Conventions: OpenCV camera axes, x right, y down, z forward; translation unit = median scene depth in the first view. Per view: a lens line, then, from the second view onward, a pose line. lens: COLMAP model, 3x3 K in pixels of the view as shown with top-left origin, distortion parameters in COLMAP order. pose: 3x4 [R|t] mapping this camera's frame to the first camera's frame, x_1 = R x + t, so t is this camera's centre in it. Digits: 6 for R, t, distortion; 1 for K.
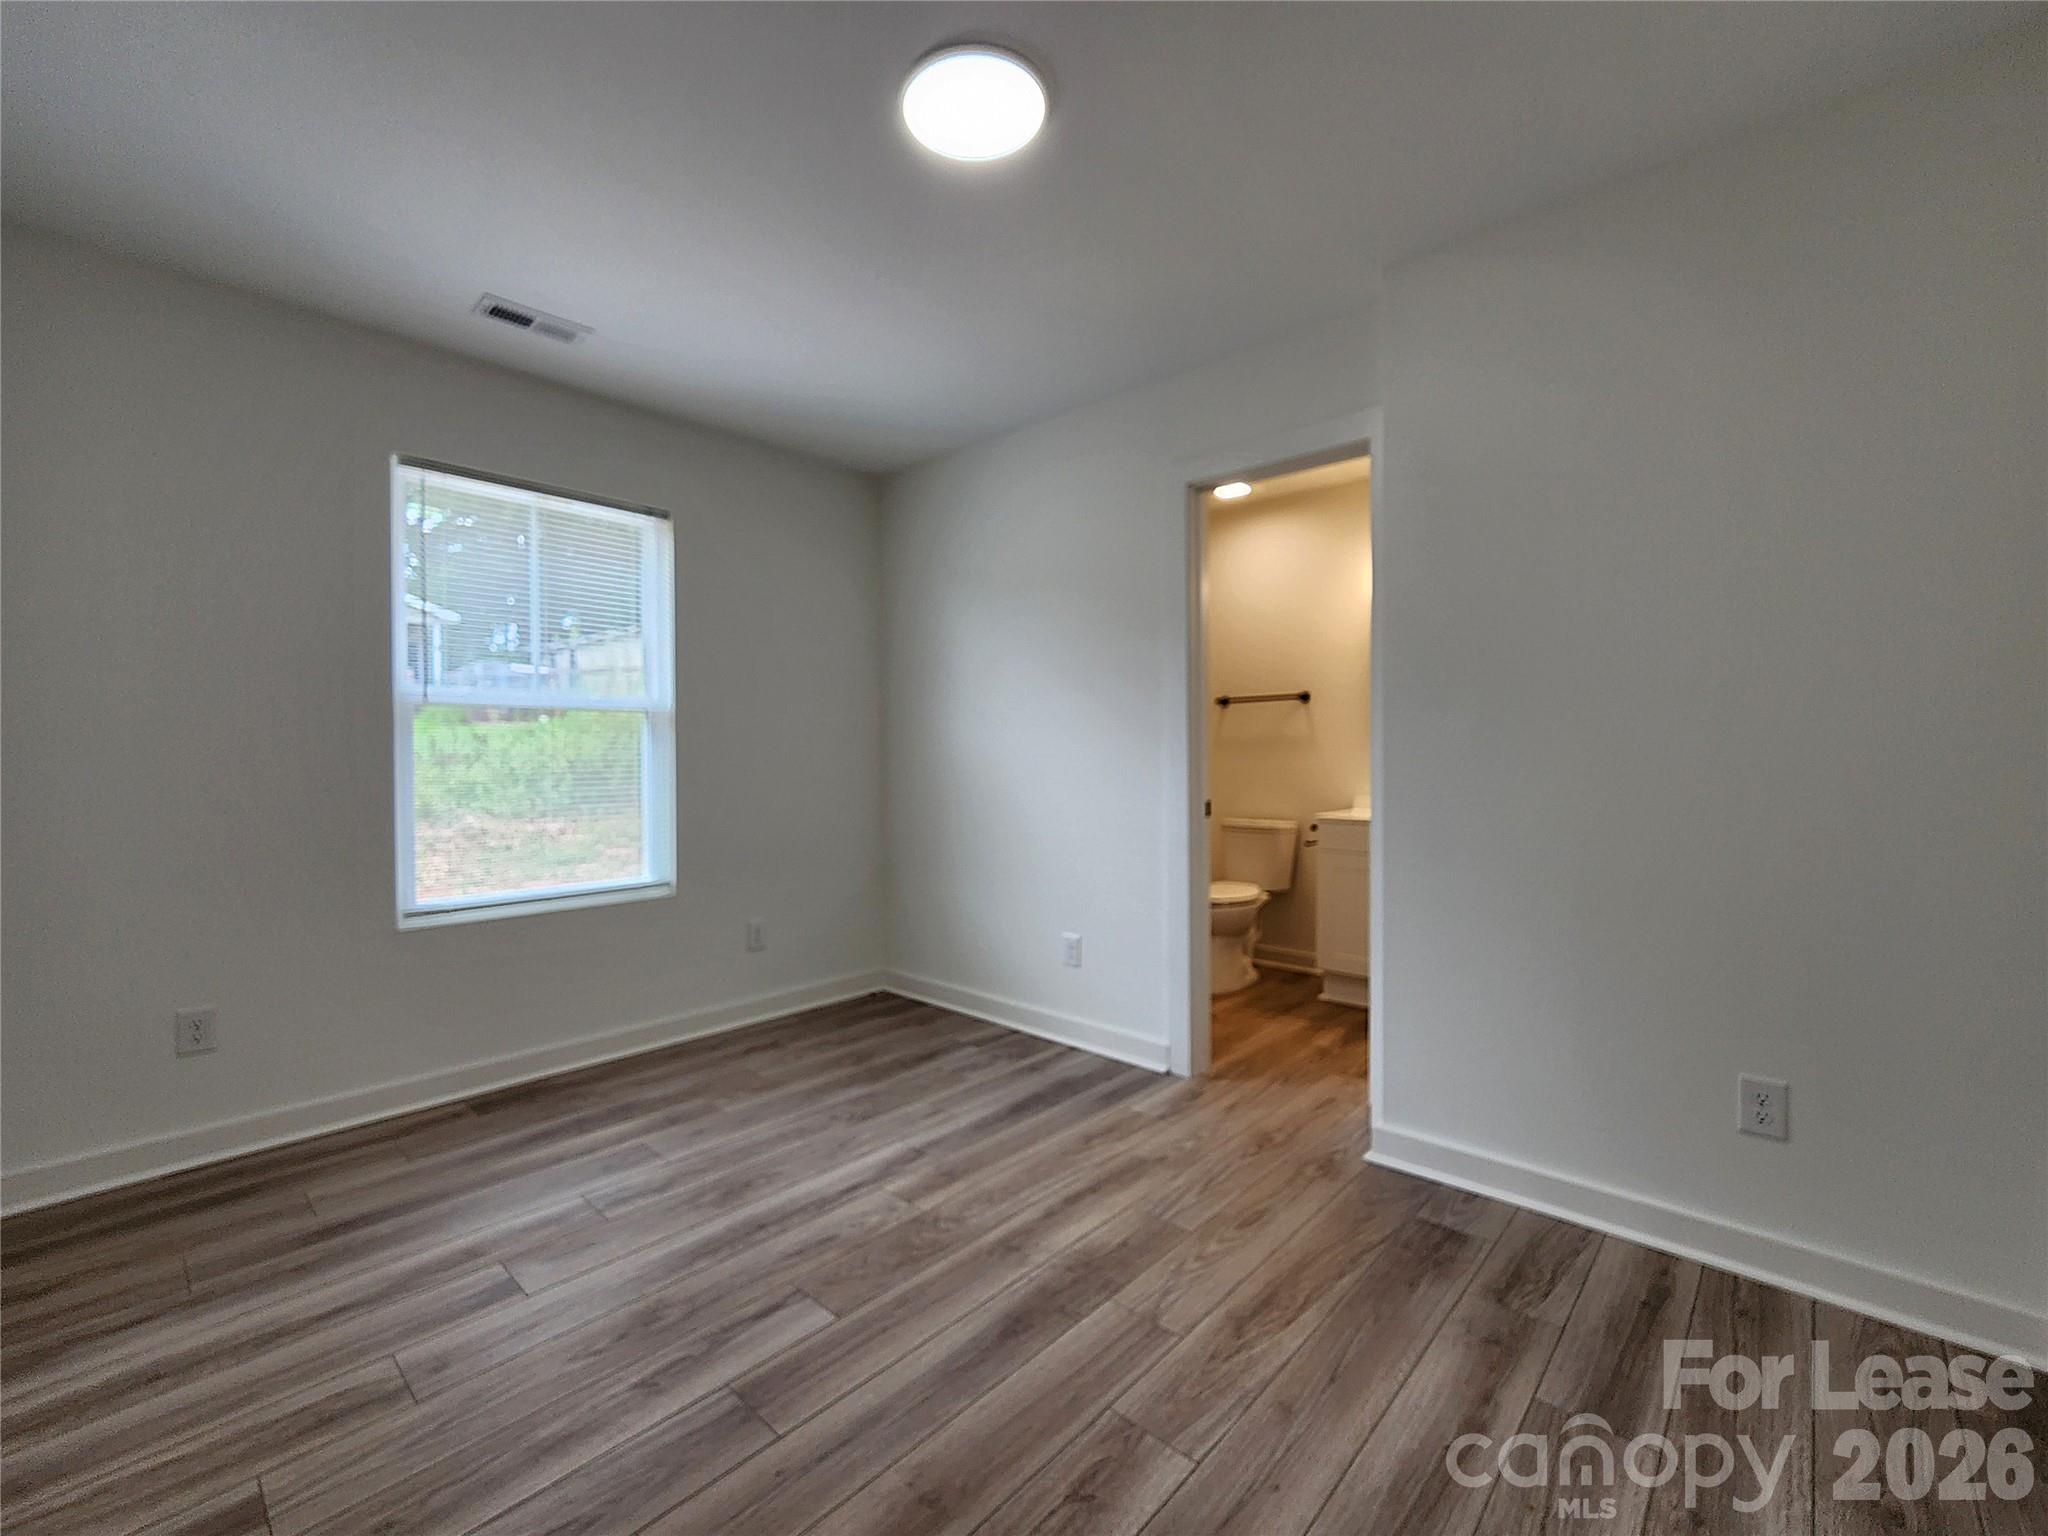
lens RADIAL K [[862.5, 0, 1028.3], [0, 862.5, 750.5], [0, 0, 1]] dist [0.001565, 0.000537]
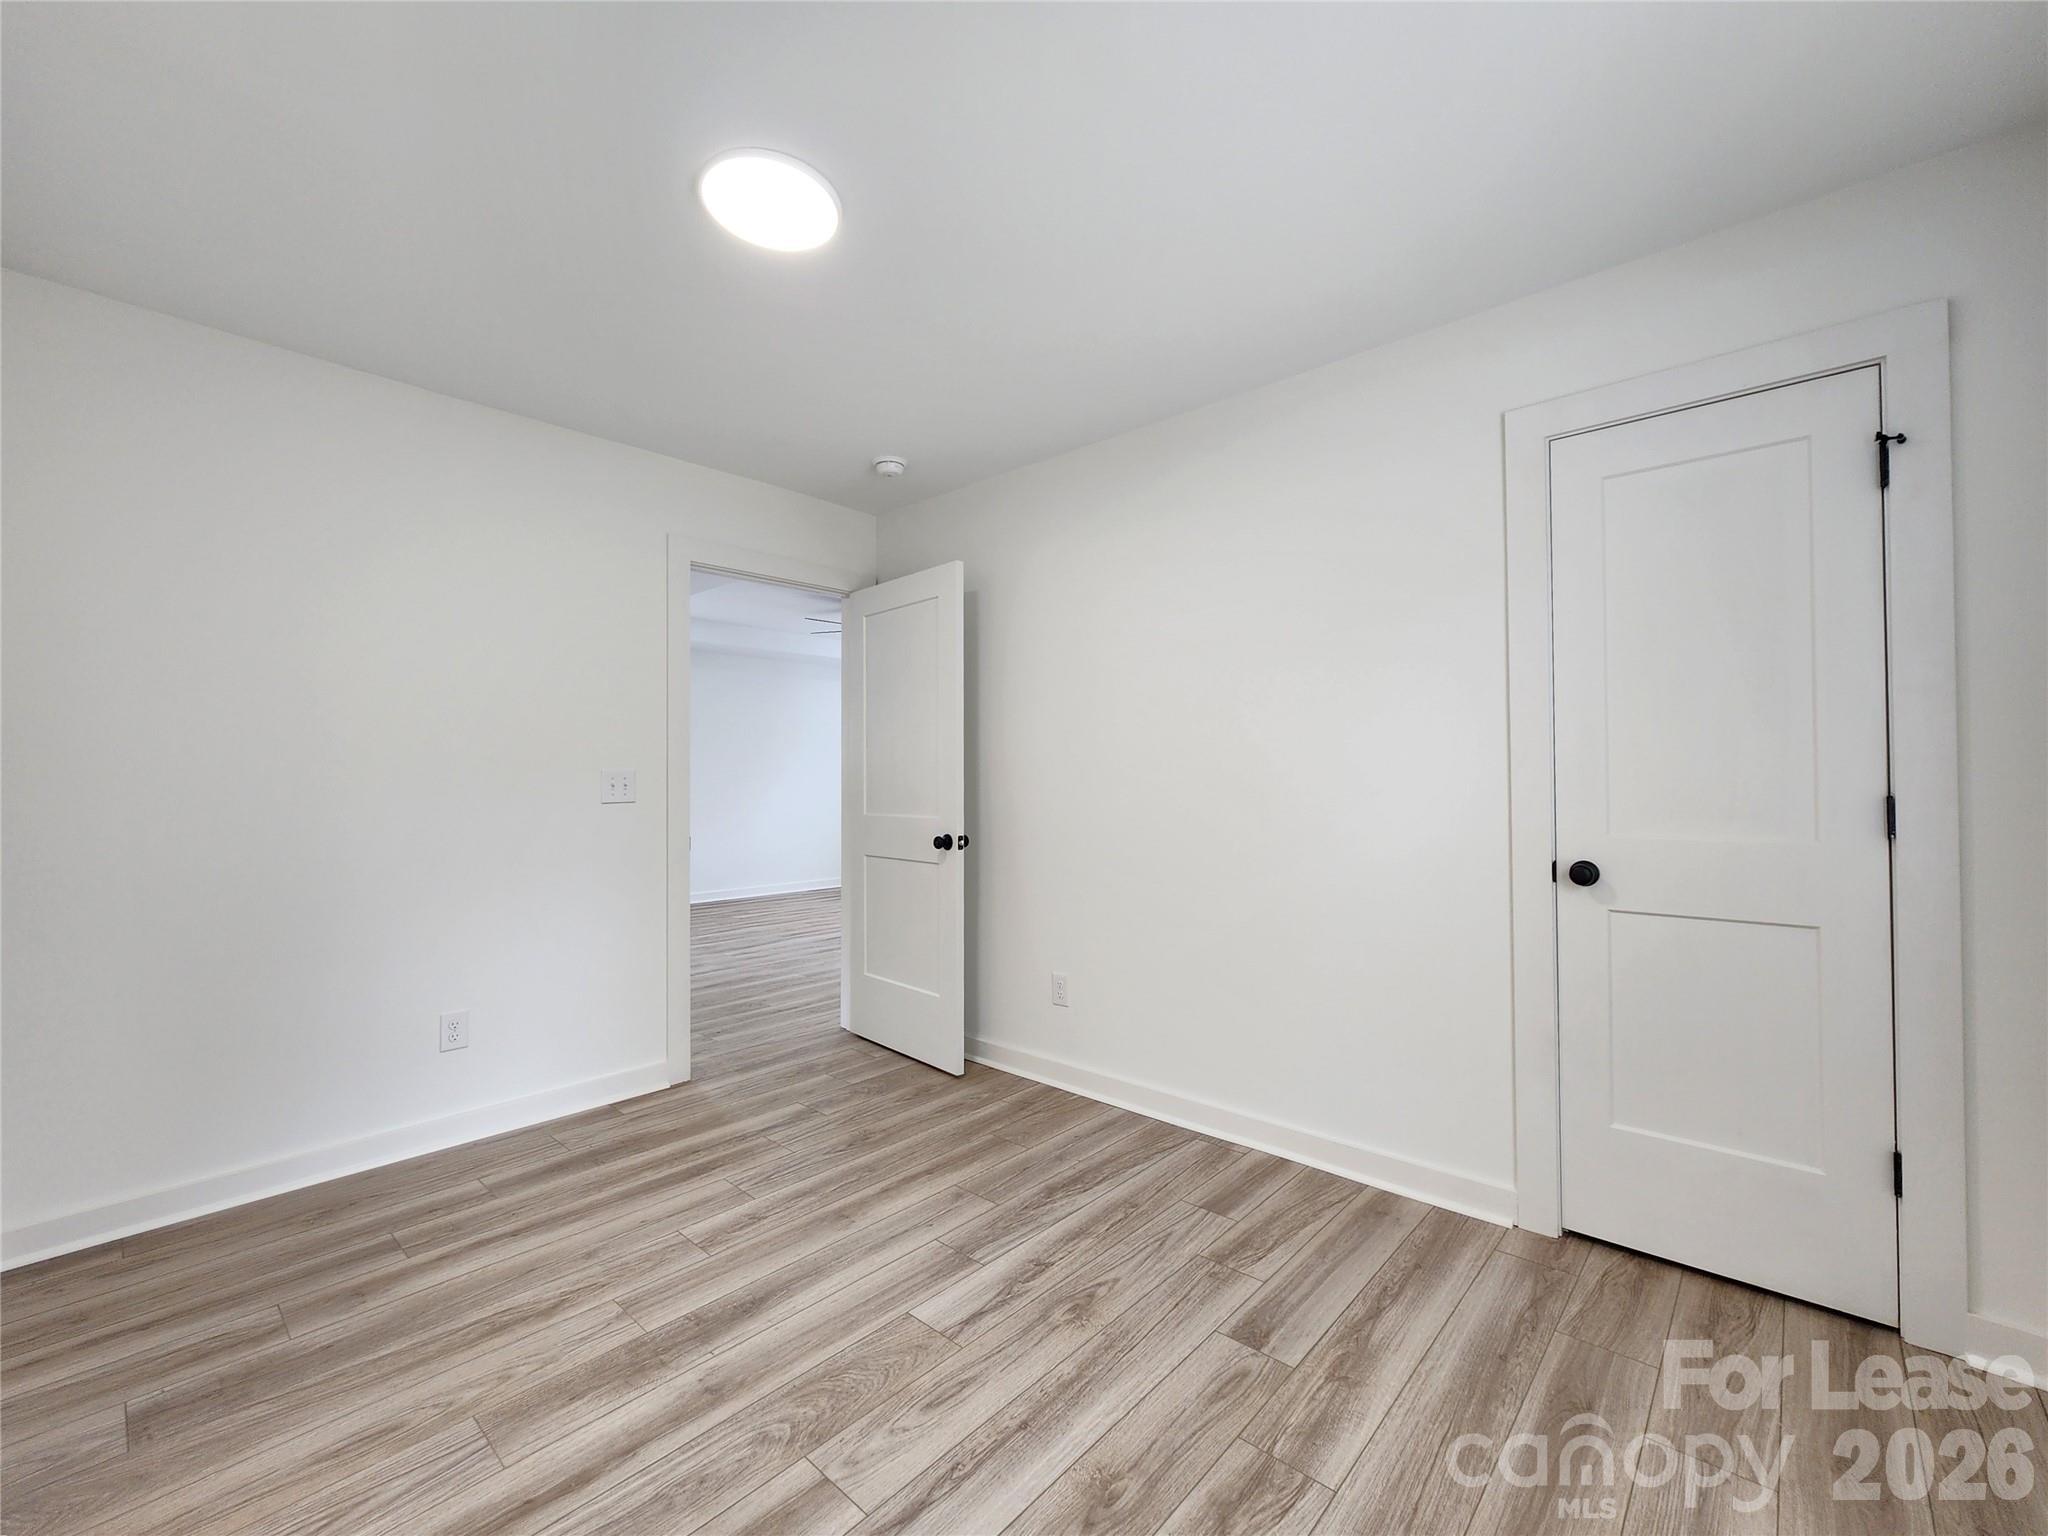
lens RADIAL K [[862.5, 0, 1024.2], [0, 862.5, 771.6], [0, 0, 1]] dist [0.001565, 0.000537]
pose [[-0.999969, 0.007861, -0.000391, -0.362744], [0.007865, 0.999902, -0.011599, -0.018090], [0.000300, -0.011602, -0.999933, 2.047847]]
